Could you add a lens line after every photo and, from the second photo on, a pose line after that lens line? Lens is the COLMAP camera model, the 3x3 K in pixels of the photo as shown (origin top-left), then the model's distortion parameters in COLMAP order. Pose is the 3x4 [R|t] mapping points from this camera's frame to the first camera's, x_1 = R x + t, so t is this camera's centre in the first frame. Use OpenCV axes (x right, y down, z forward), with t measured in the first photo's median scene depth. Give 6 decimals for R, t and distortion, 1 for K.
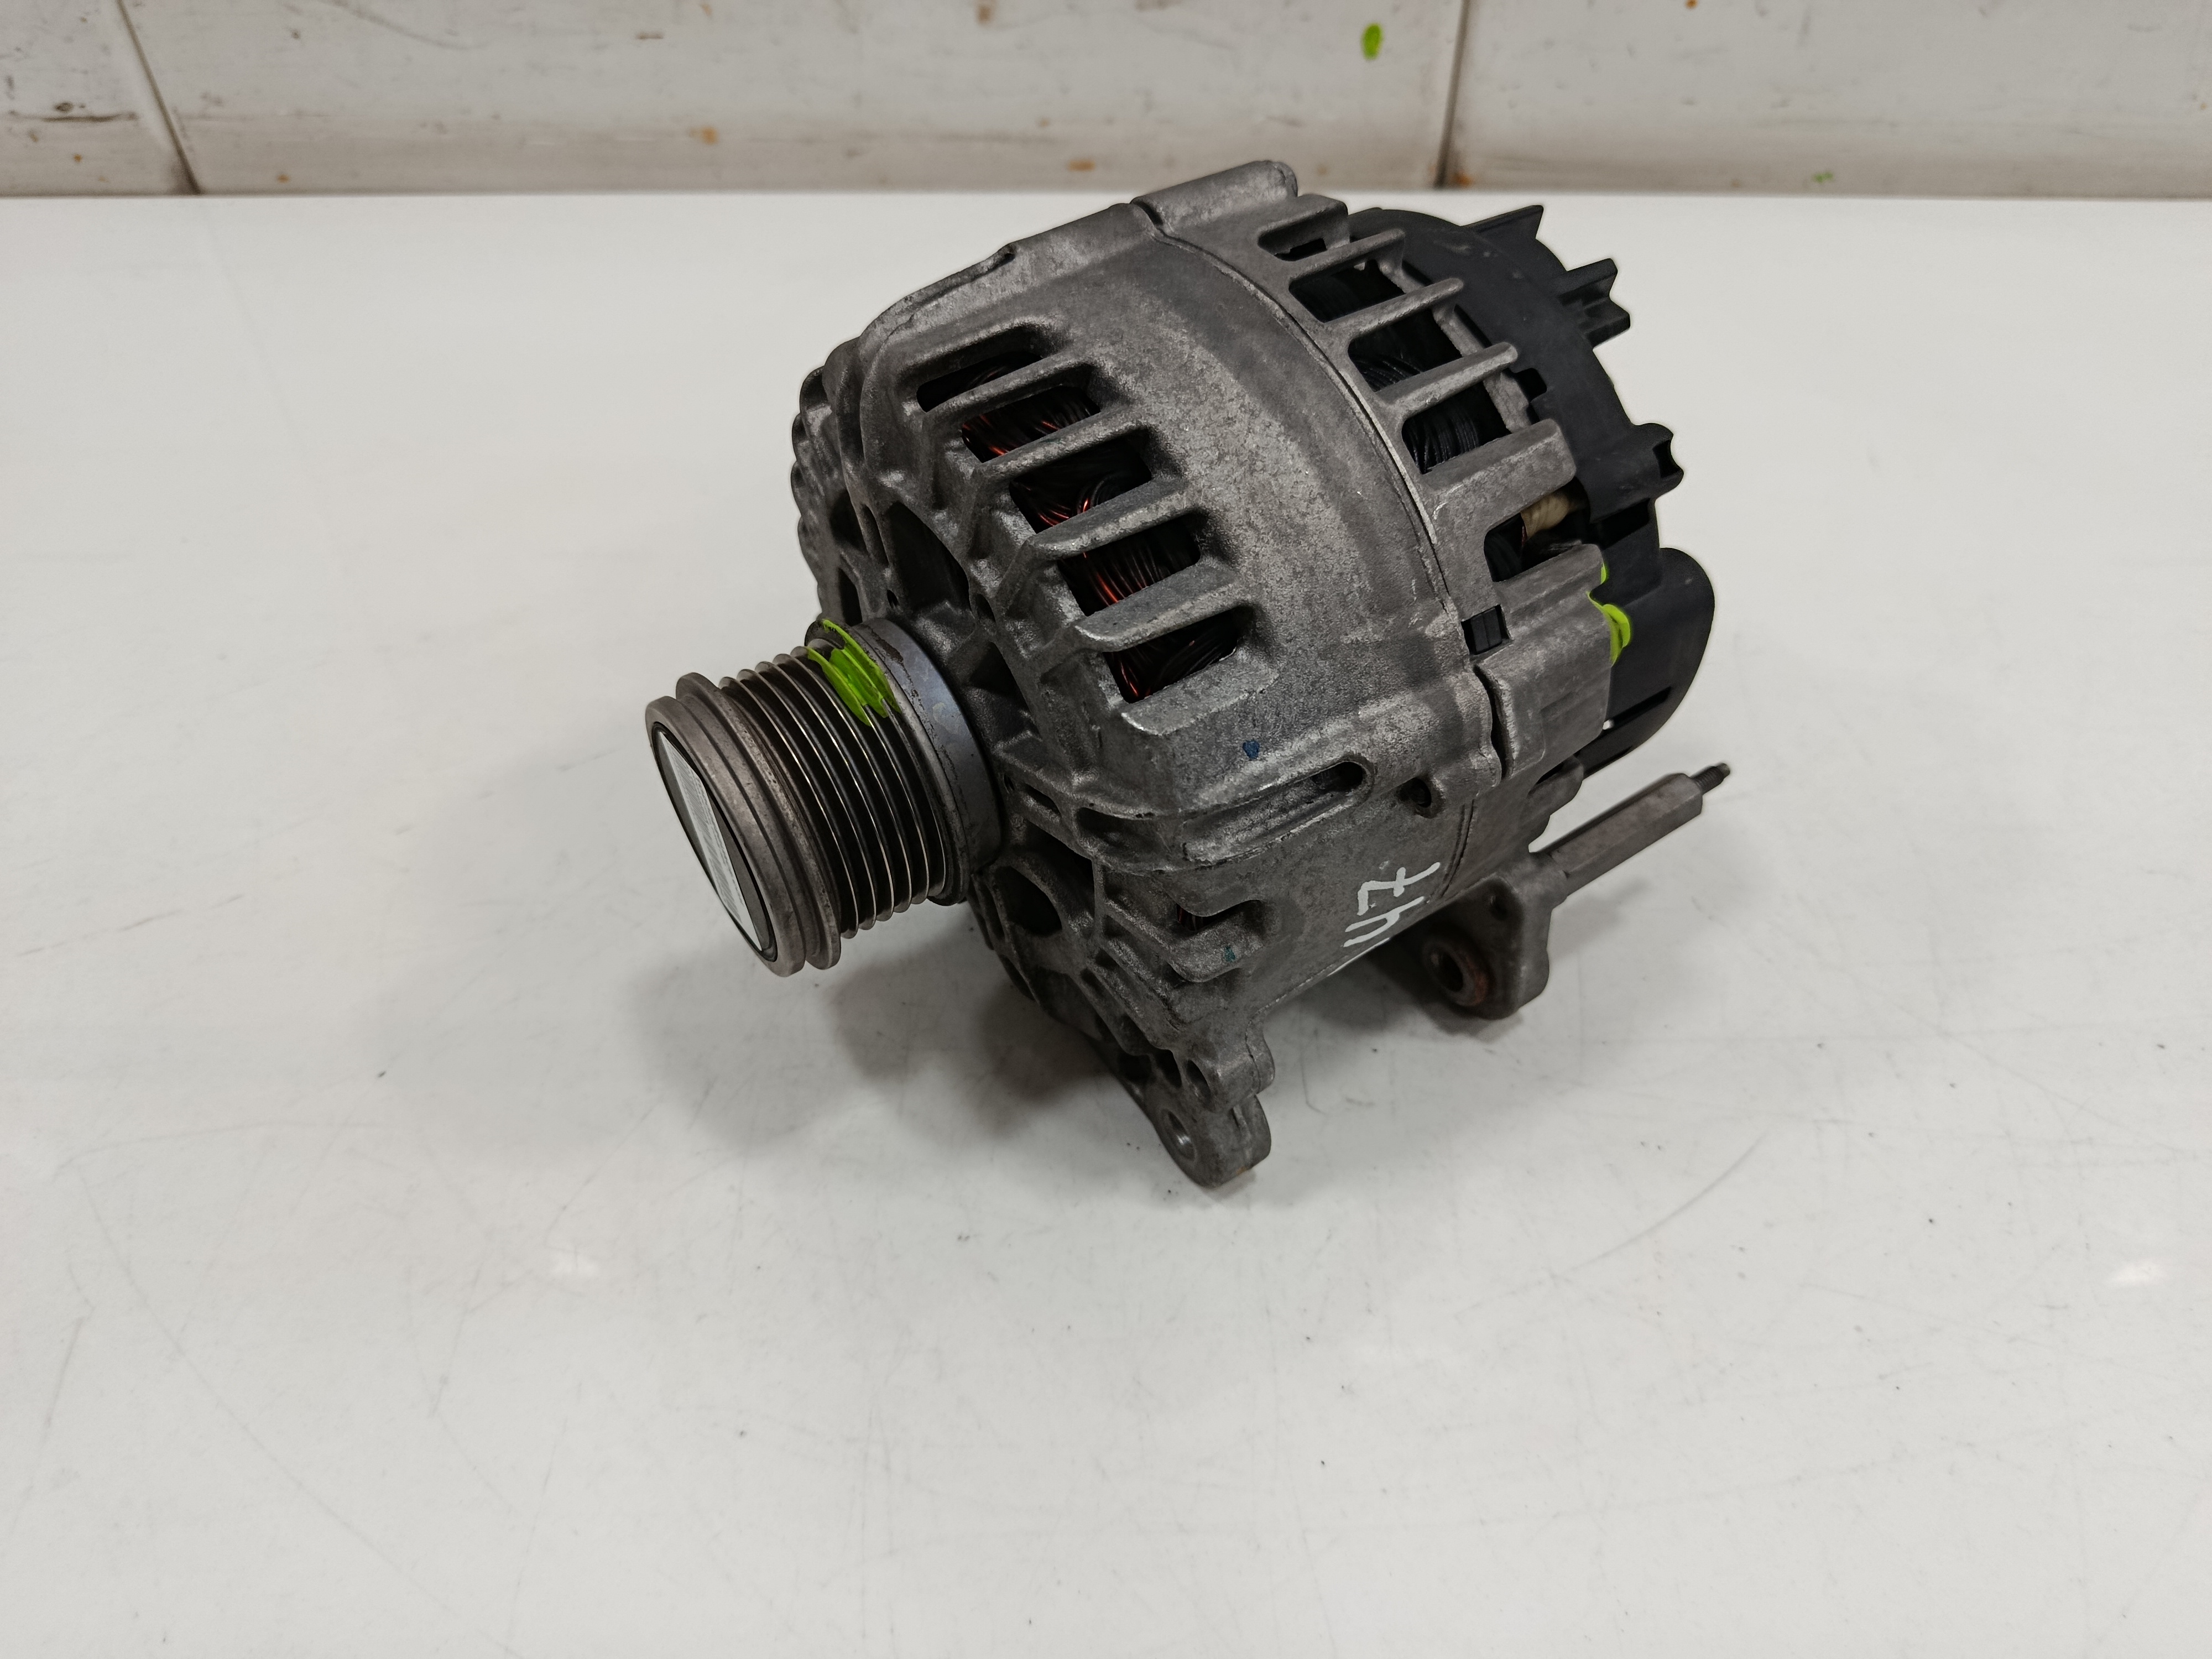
lens RADIAL K [[1591.7, 0, 1106.0], [0, 1591.7, 829.5], [0, 0, 1]] dist [-0.026062, -0.015899]
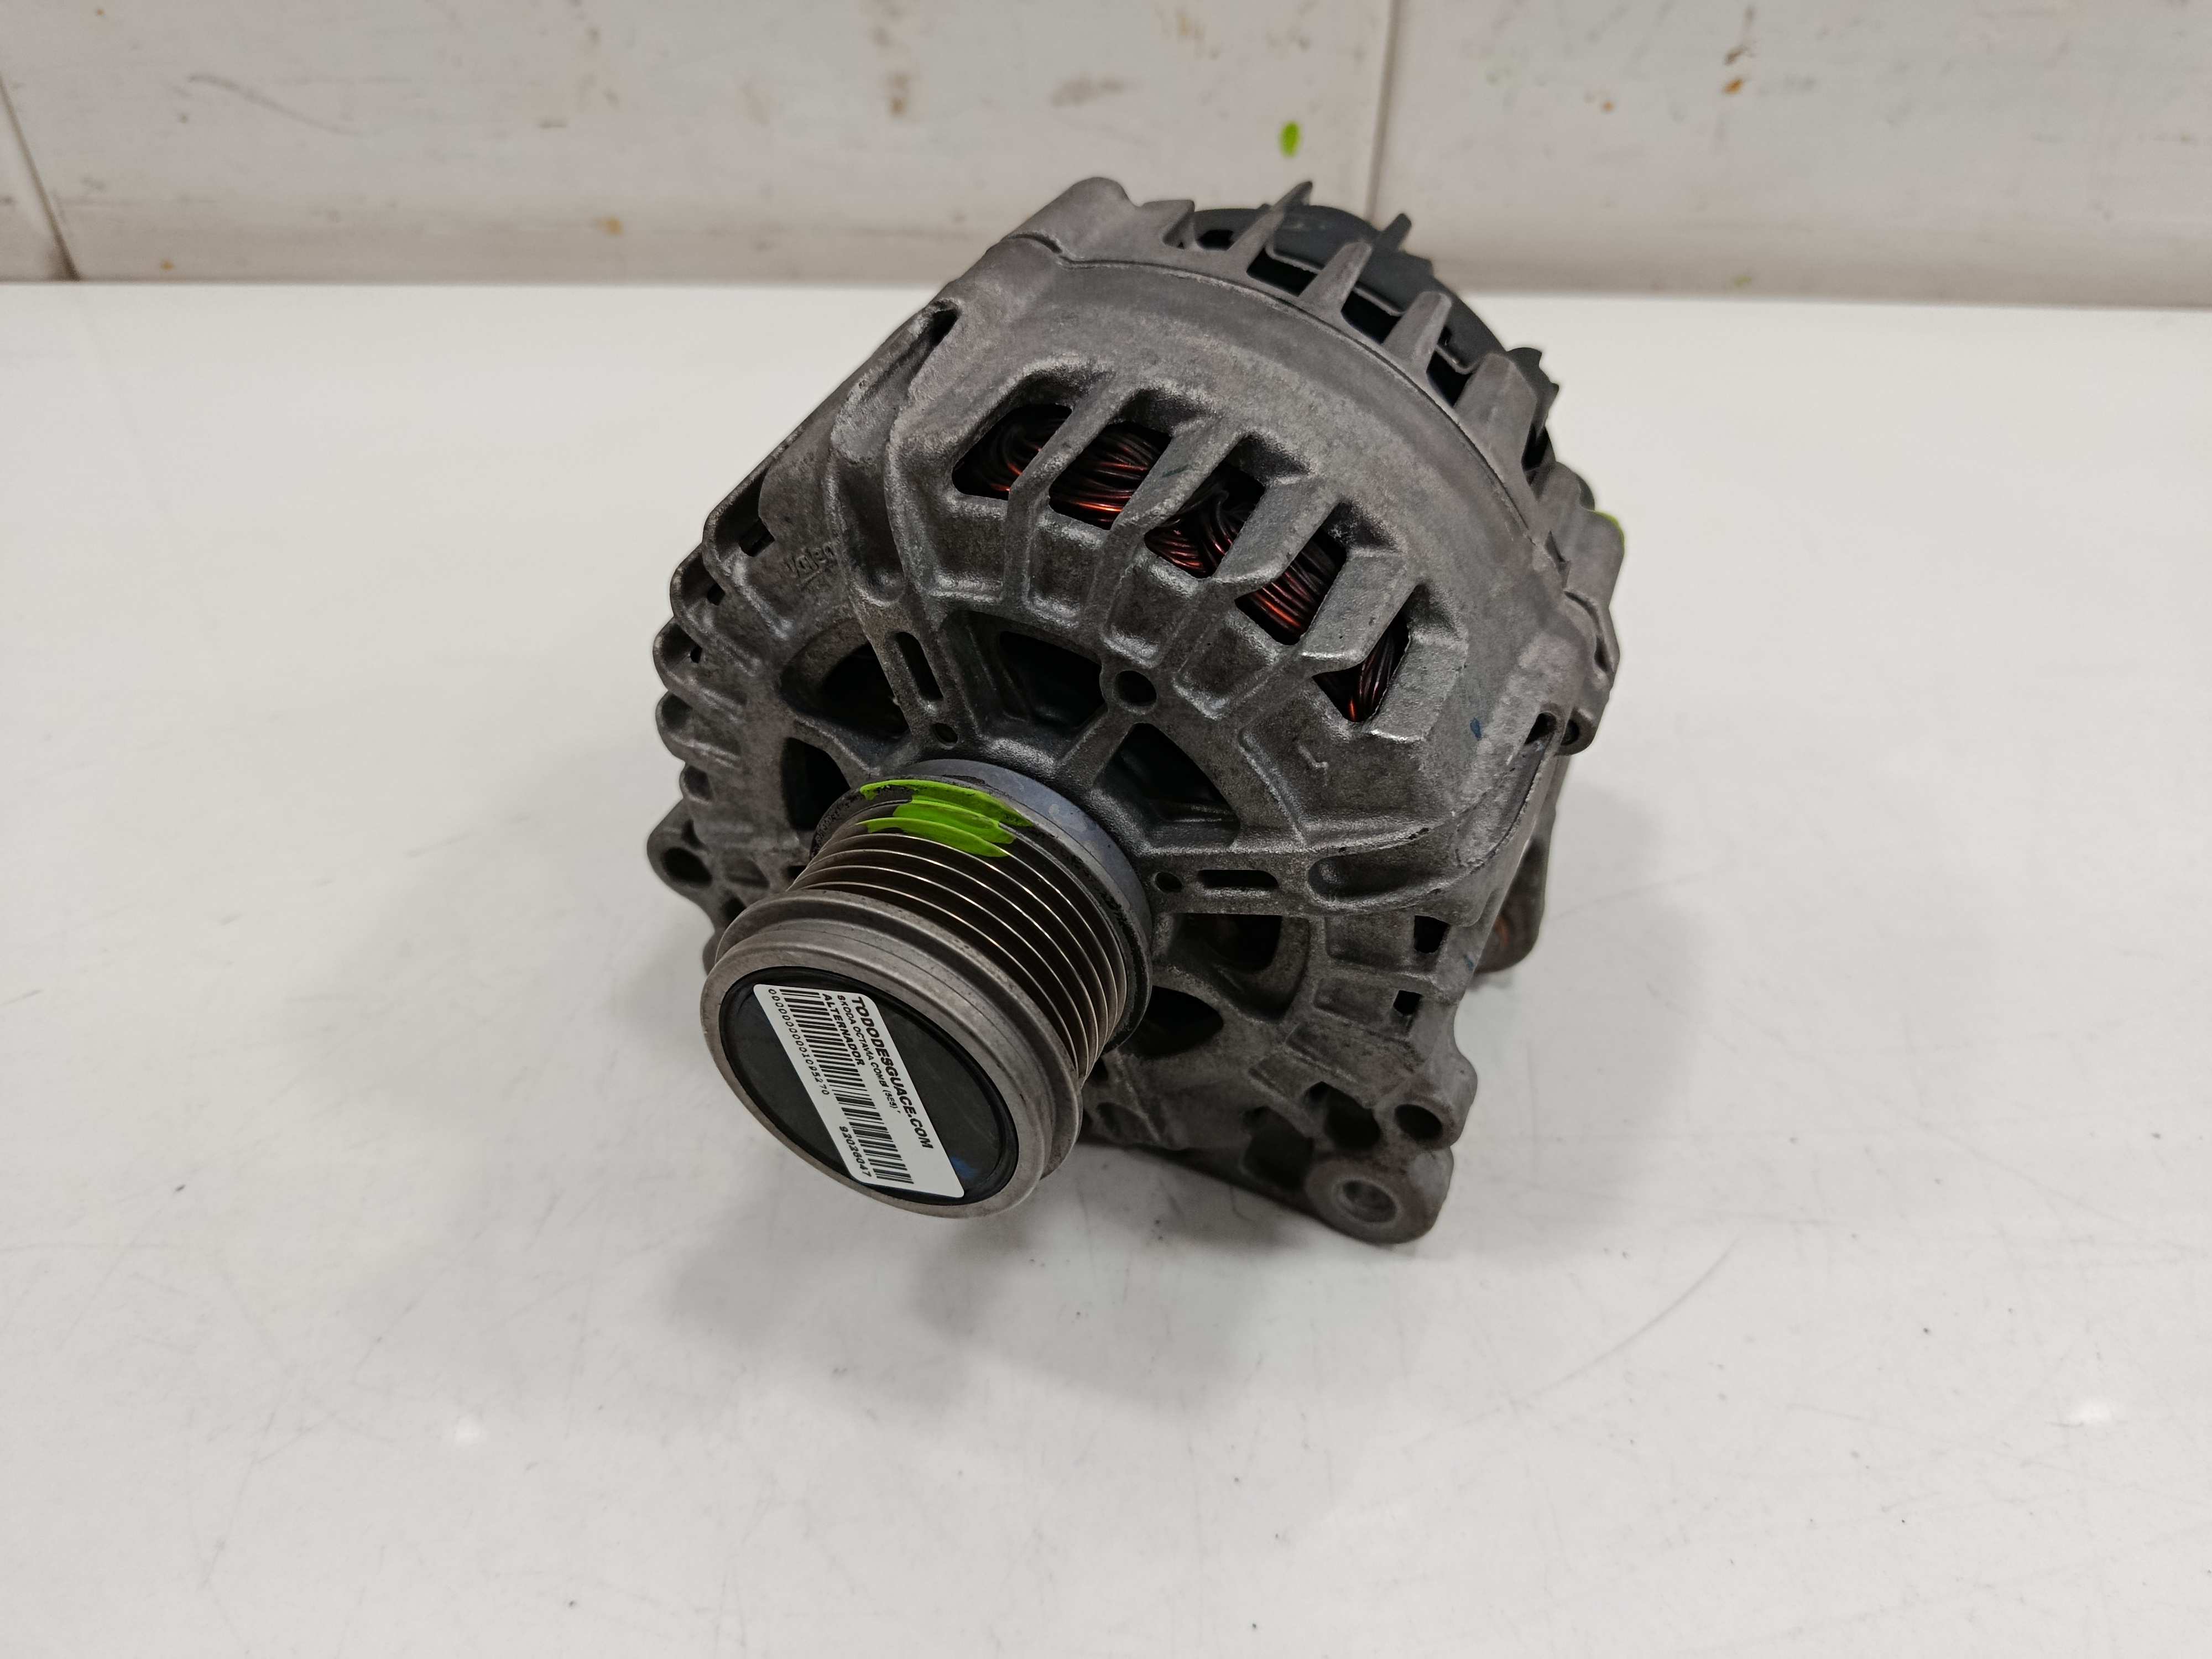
lens RADIAL K [[1605.2, 0, 1106.0], [0, 1605.2, 829.5], [0, 0, 1]] dist [-0.049648, 0.013704]
pose [[0.999170, -0.003718, 0.040570, 0.017281], [0.007408, 0.995805, -0.091205, 0.035064], [-0.040060, 0.091430, 0.995005, 0.079781]]
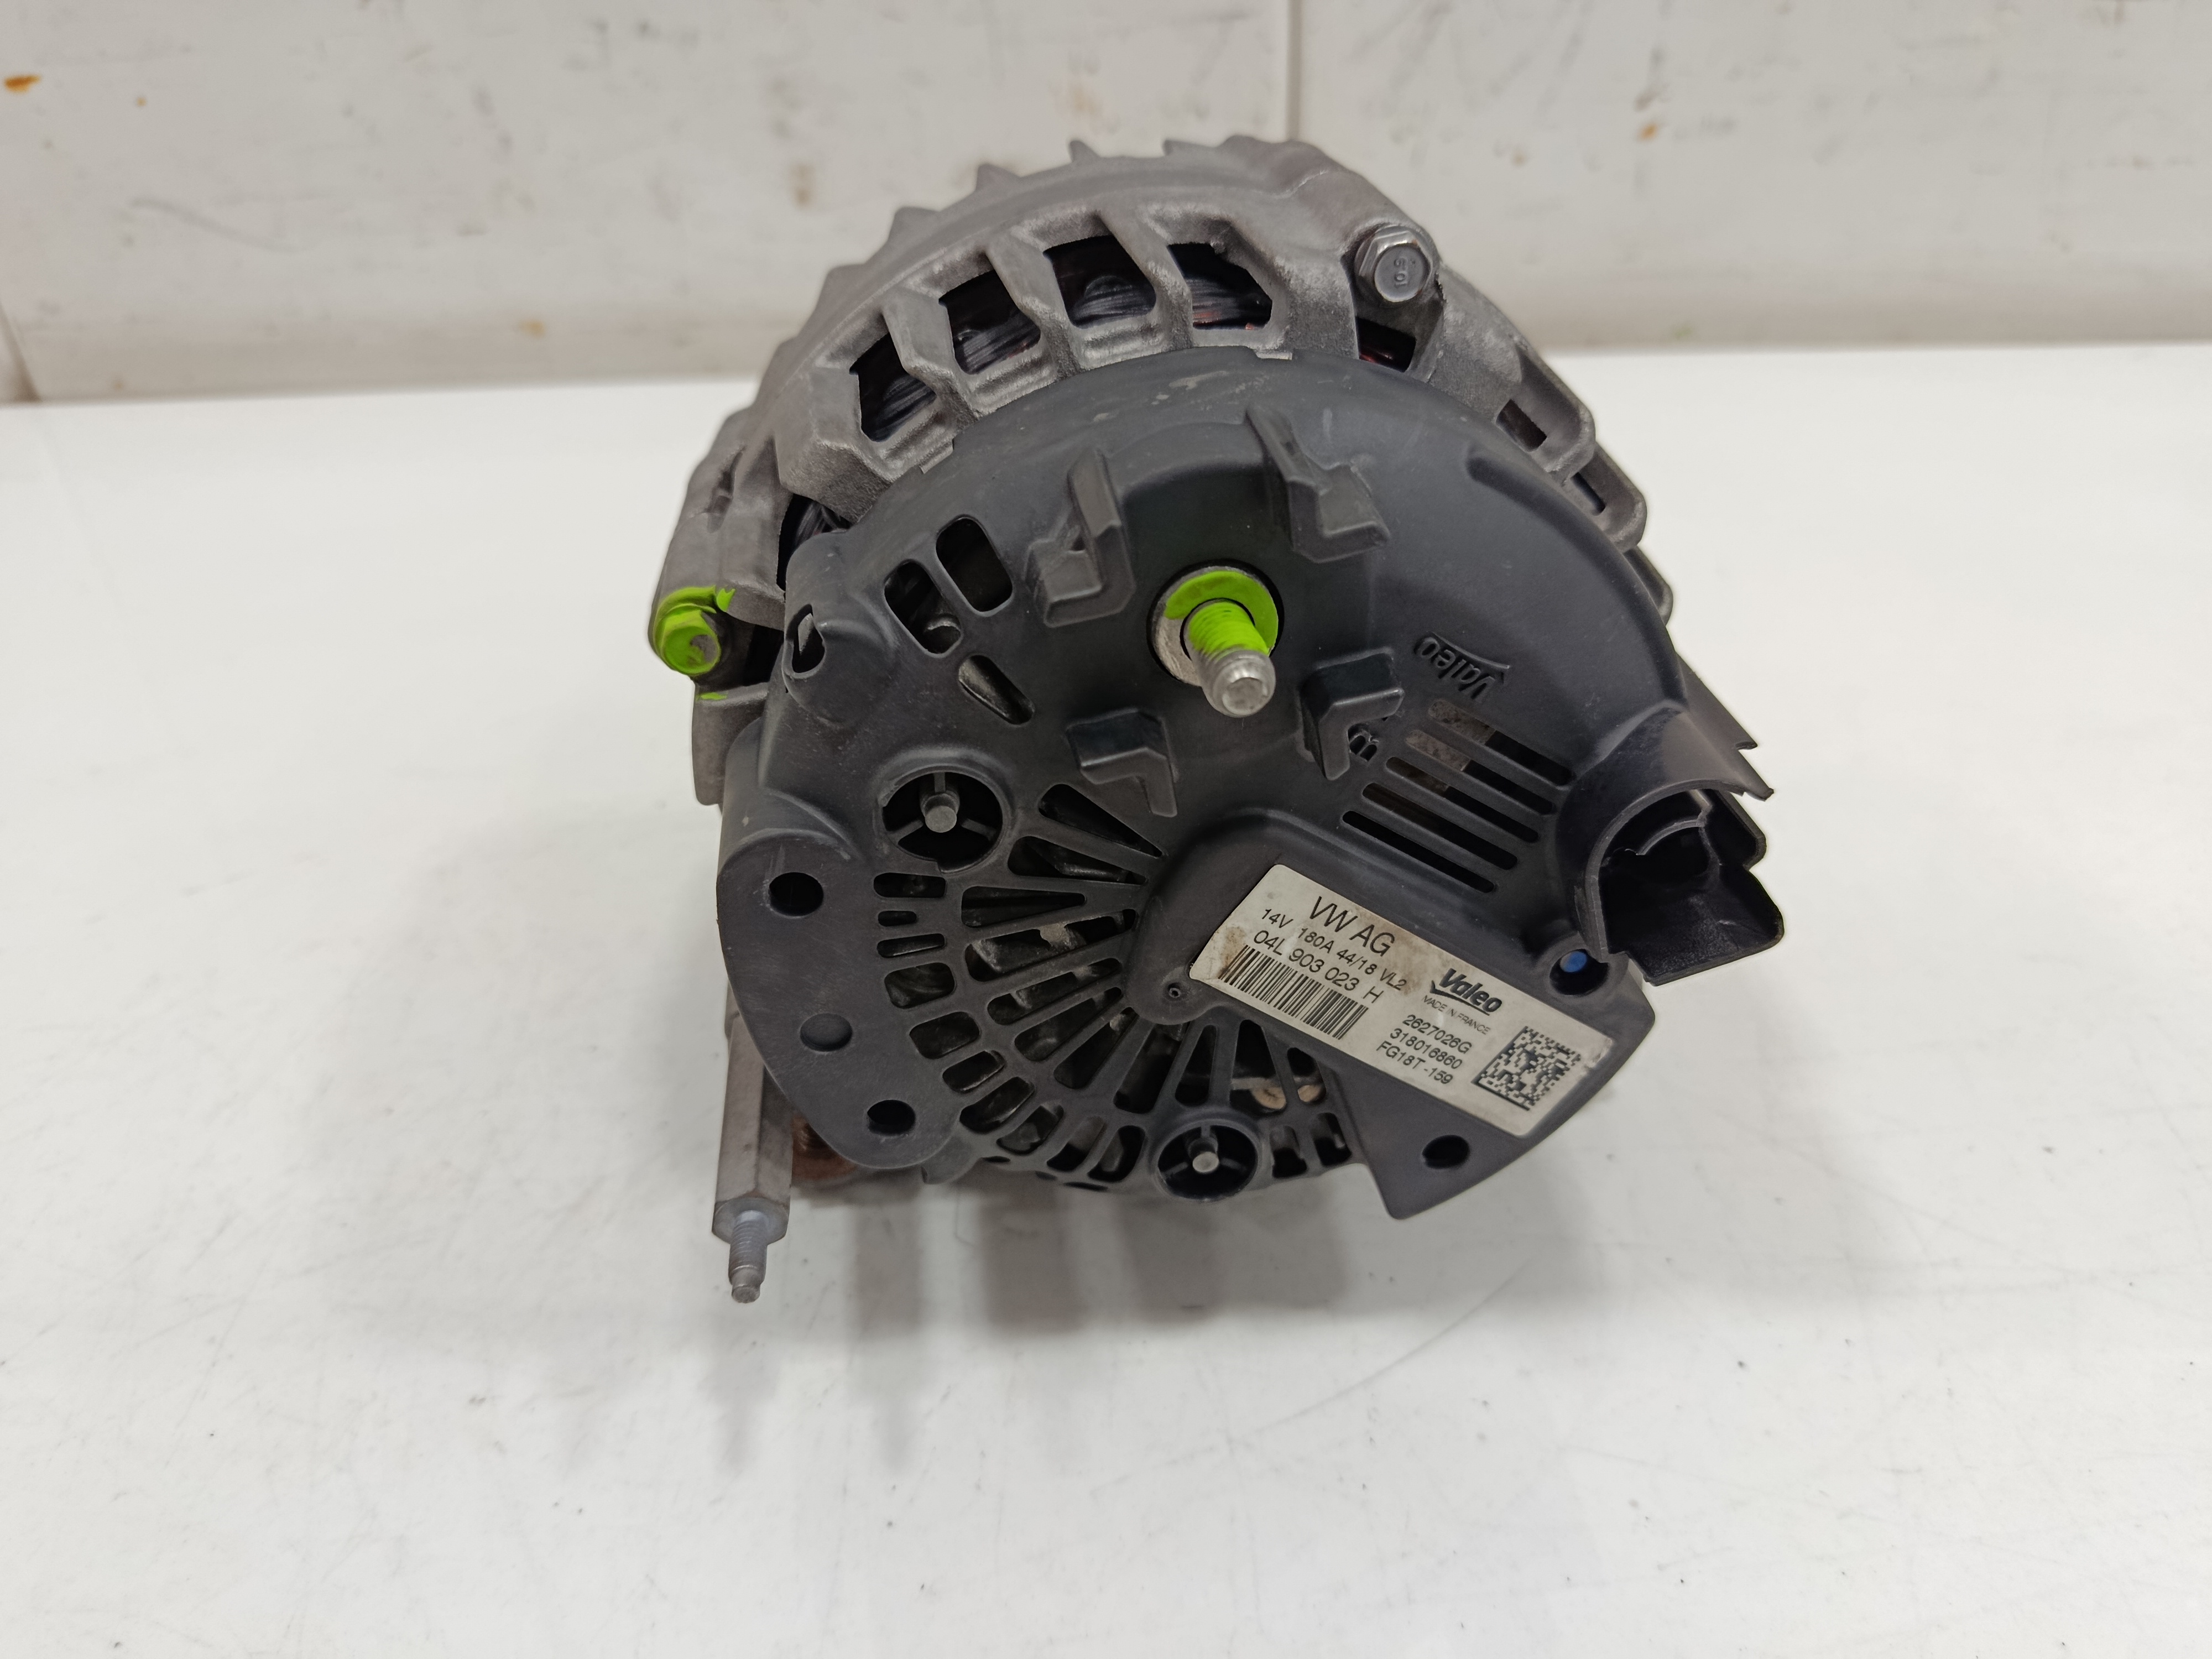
lens RADIAL K [[1605.2, 0, 1106.0], [0, 1605.2, 829.5], [0, 0, 1]] dist [-0.049648, 0.013704]
pose [[0.999320, -0.025202, -0.026920, 0.201122], [0.019465, 0.980532, -0.195391, 0.114378], [0.031320, 0.194734, 0.980356, 0.153869]]
